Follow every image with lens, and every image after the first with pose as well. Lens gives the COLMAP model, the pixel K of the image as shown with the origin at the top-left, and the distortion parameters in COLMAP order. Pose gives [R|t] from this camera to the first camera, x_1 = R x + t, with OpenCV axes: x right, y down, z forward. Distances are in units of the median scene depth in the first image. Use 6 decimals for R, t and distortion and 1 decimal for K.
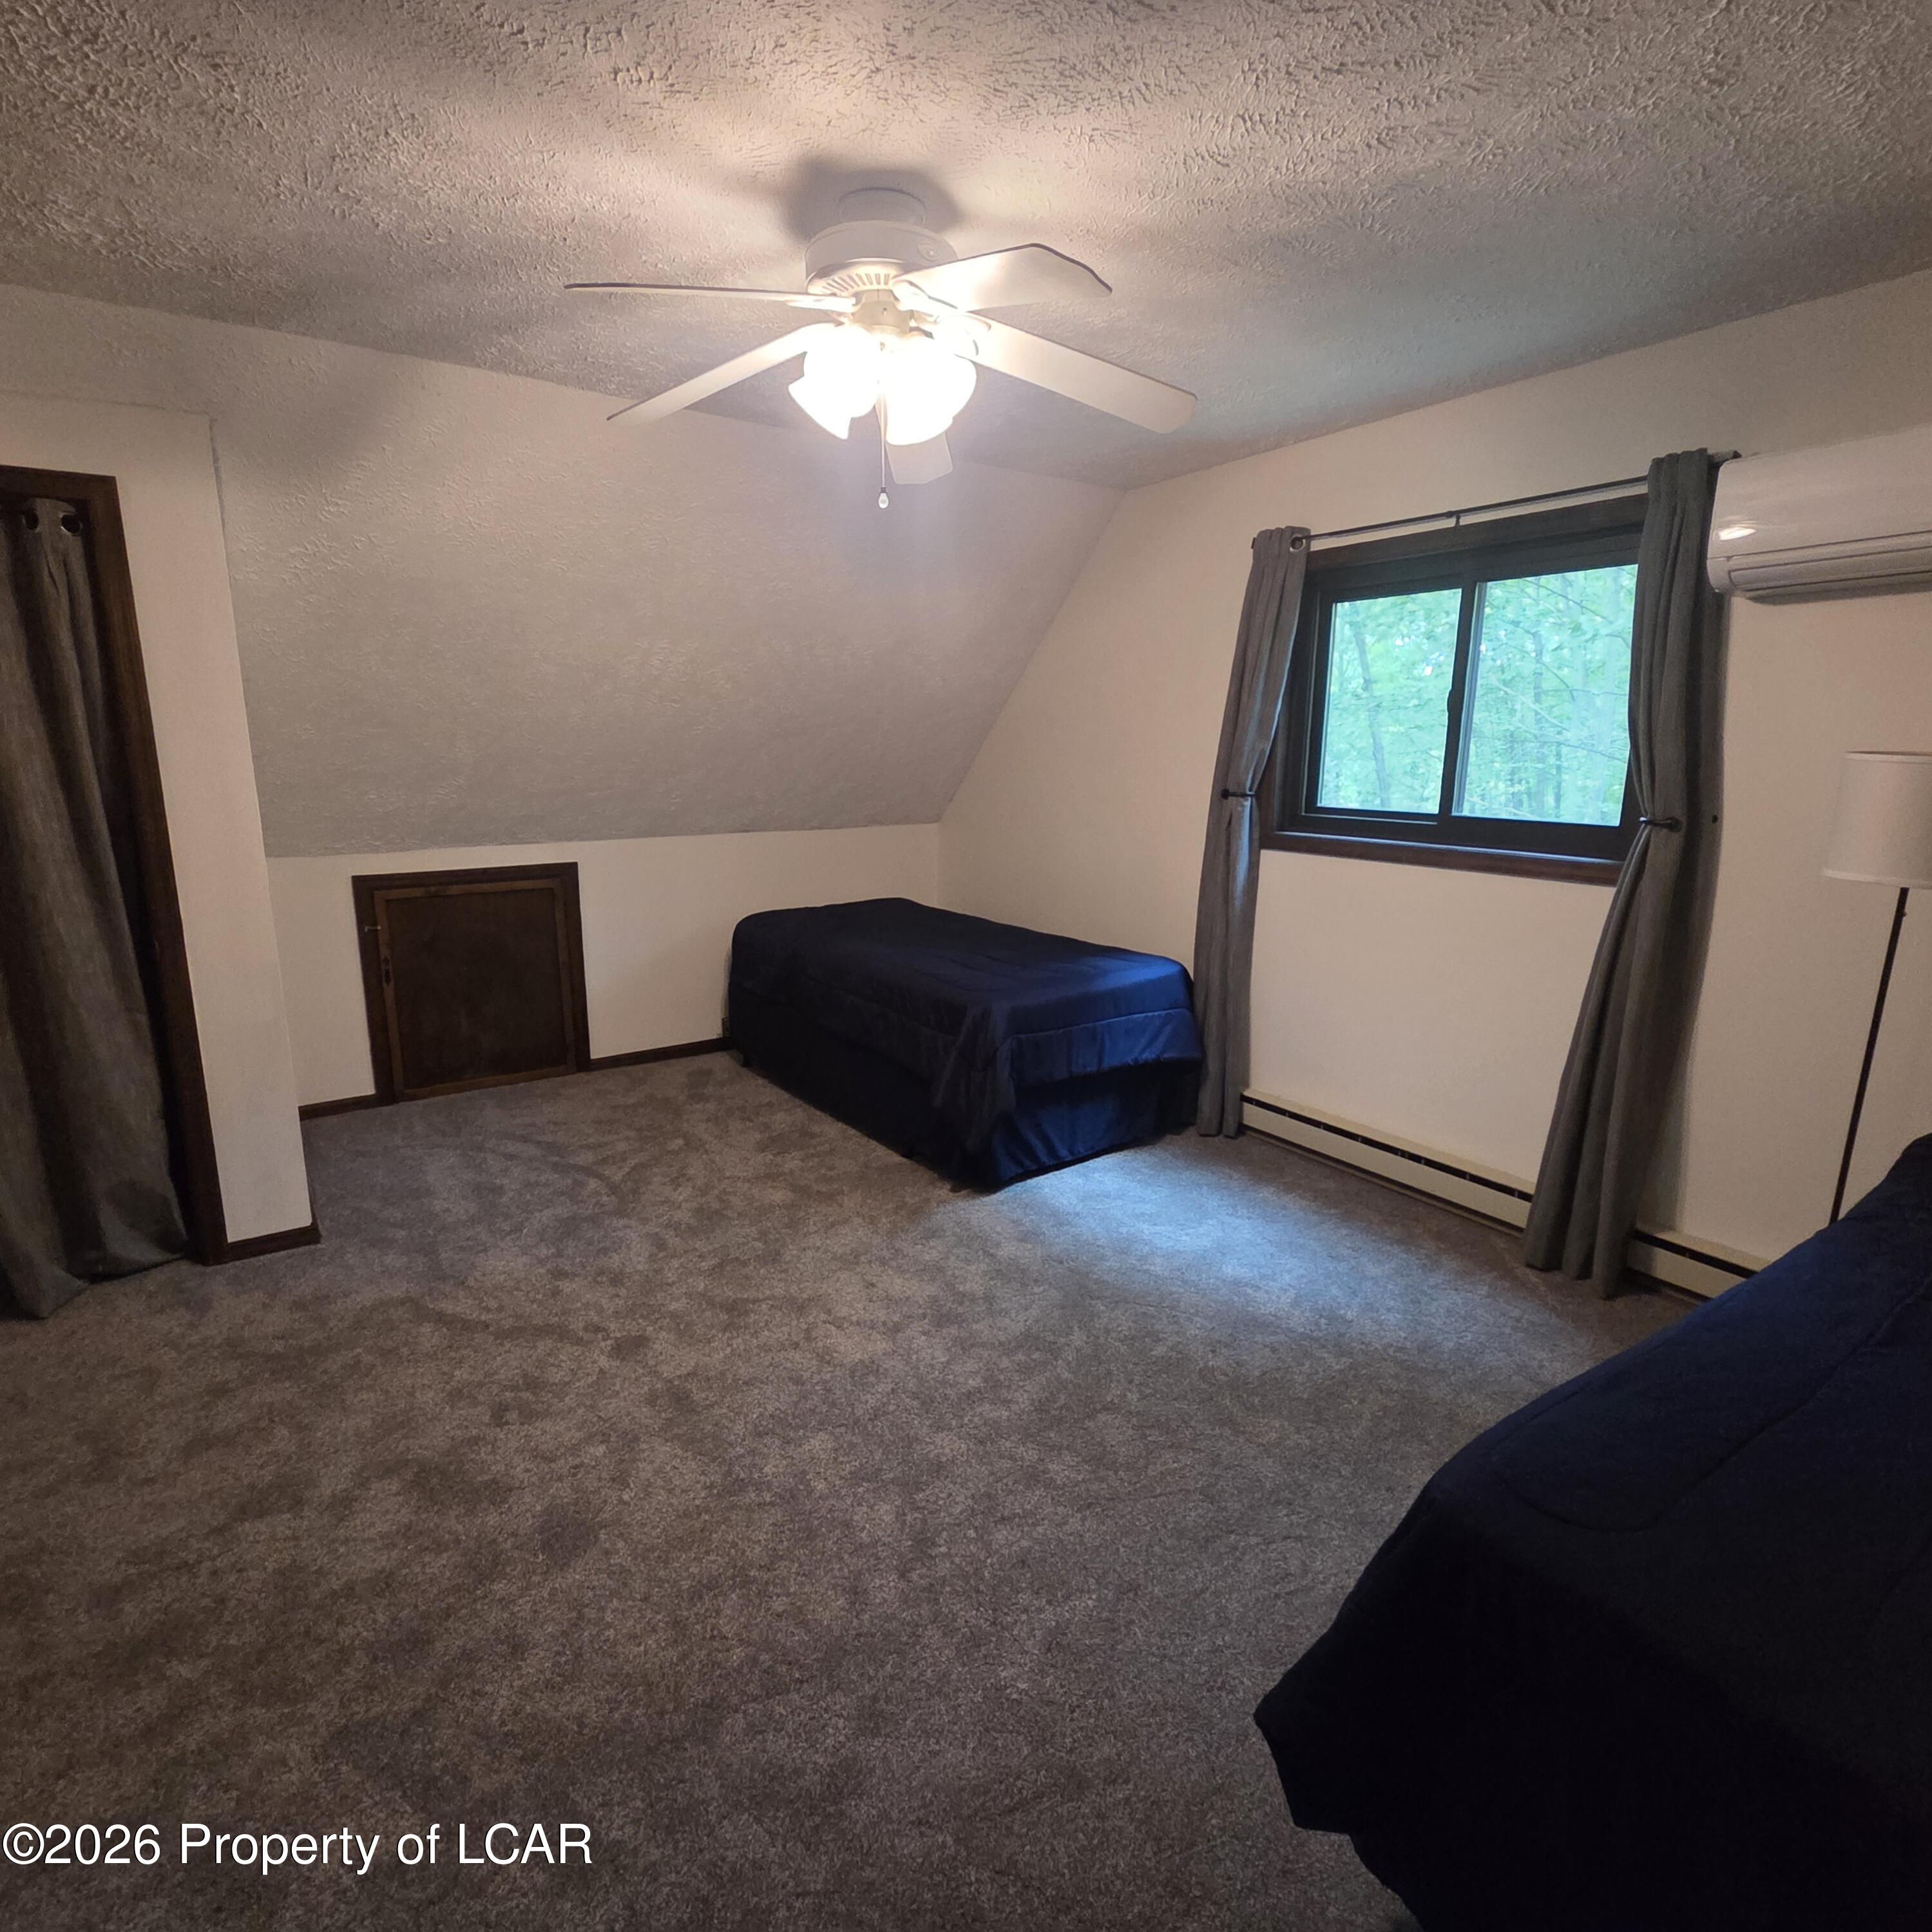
lens RADIAL K [[1056.0, 0, 957.5], [0, 1056.0, 963.5], [0, 0, 1]] dist [0.009139, -0.002049]
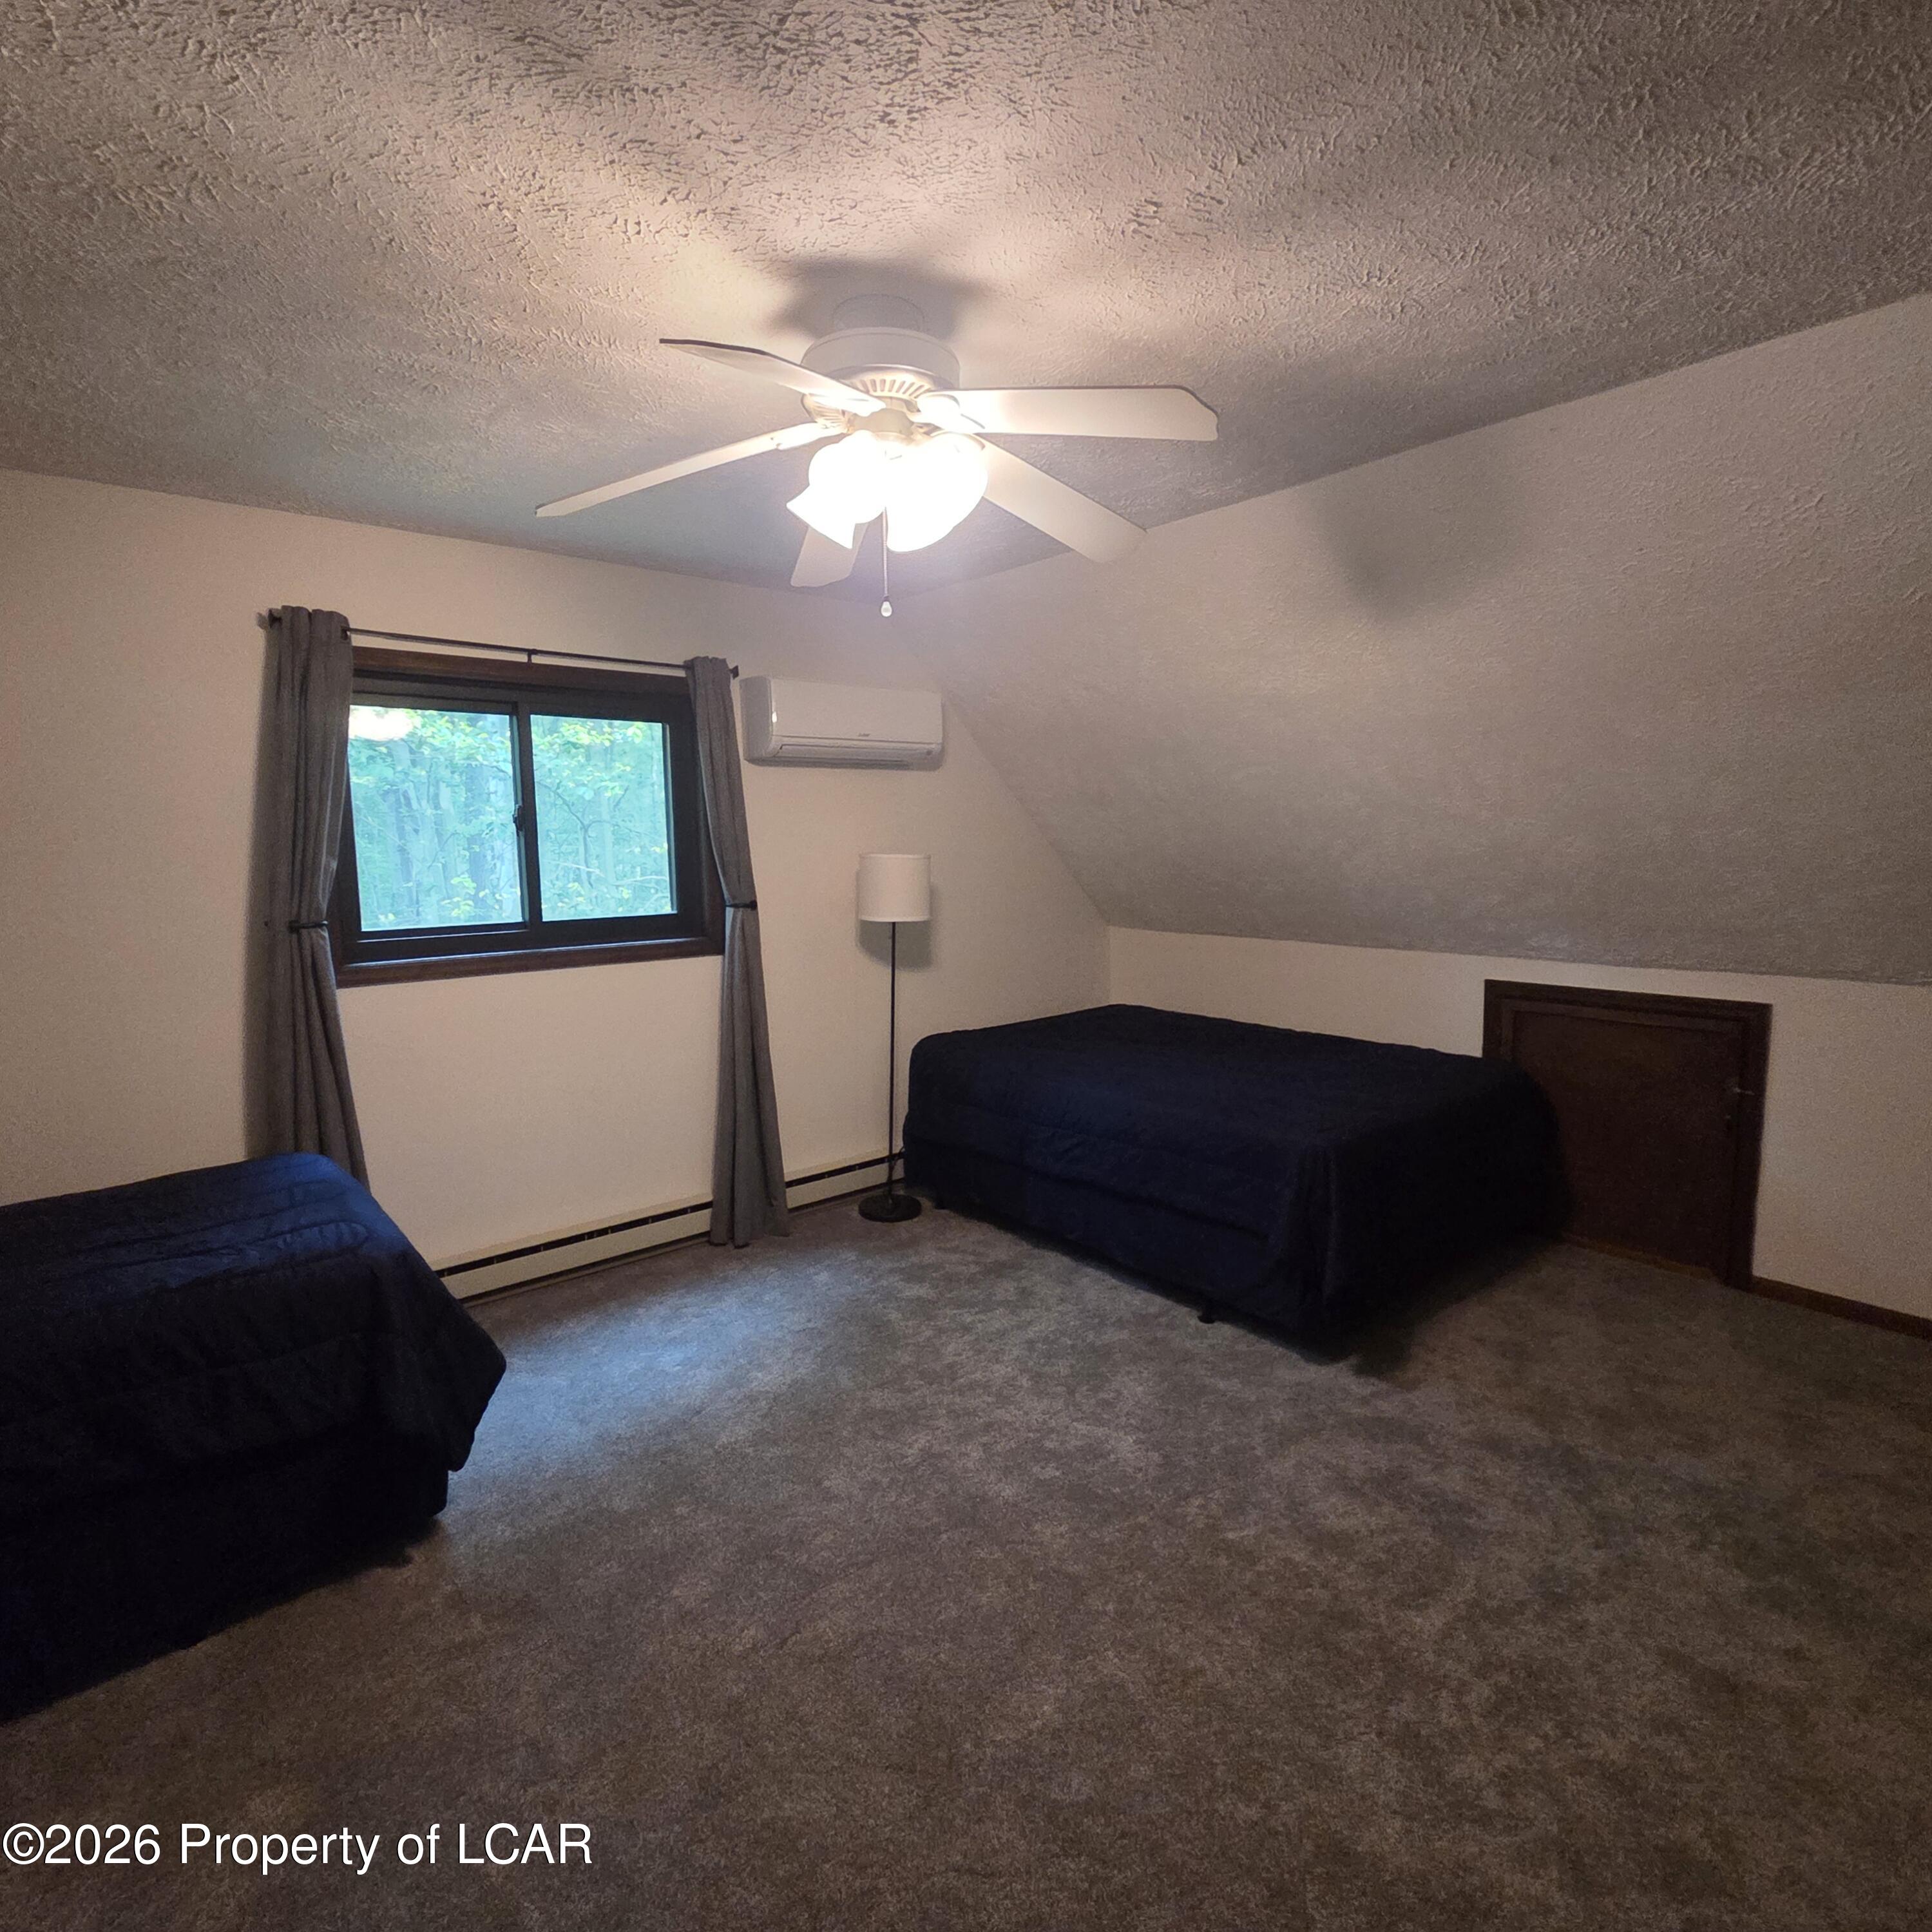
lens RADIAL K [[1056.0, 0, 957.5], [0, 1056.0, 963.5], [0, 0, 1]] dist [0.009139, -0.002049]
pose [[-0.086914, -0.127084, 0.988077, -0.668240], [0.215077, 0.966046, 0.143169, -0.167088], [-0.972722, 0.224956, -0.056630, 0.676583]]
